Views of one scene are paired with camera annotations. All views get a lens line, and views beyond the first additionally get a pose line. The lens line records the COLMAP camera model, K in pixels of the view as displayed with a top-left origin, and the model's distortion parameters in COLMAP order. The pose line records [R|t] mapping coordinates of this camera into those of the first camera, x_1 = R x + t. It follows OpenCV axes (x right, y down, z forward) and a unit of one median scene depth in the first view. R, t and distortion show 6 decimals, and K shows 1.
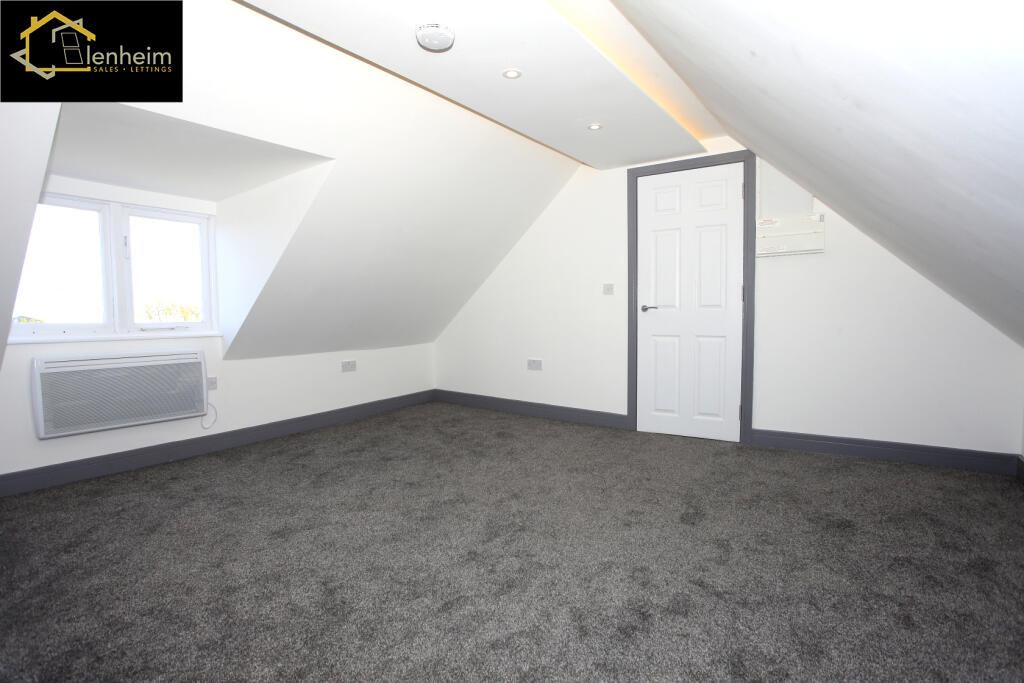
lens RADIAL K [[496.2, 0, 534.0], [0, 496.2, 343.7], [0, 0, 1]] dist [-0.072280, 0.028260]
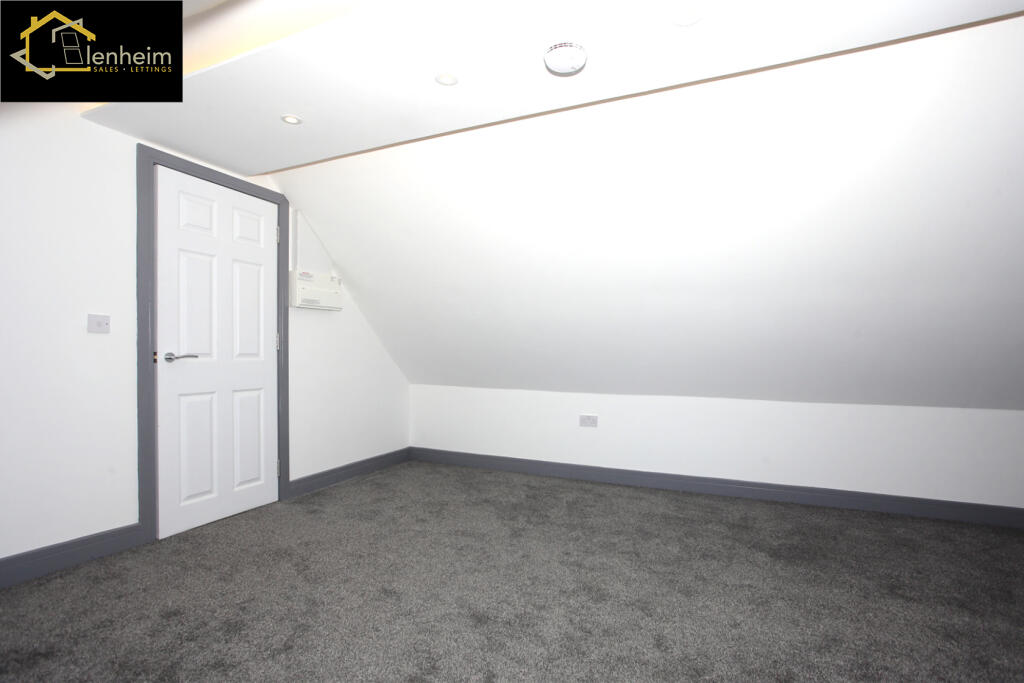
lens RADIAL K [[506.4, 0, 512.1], [0, 506.4, 356.1], [0, 0, 1]] dist [-0.058392, 0.030027]
pose [[-0.181737, 0.001383, 0.983346, -0.602527], [0.045927, 0.998920, 0.007083, -0.061198], [-0.982274, 0.046449, -0.181604, 0.714757]]
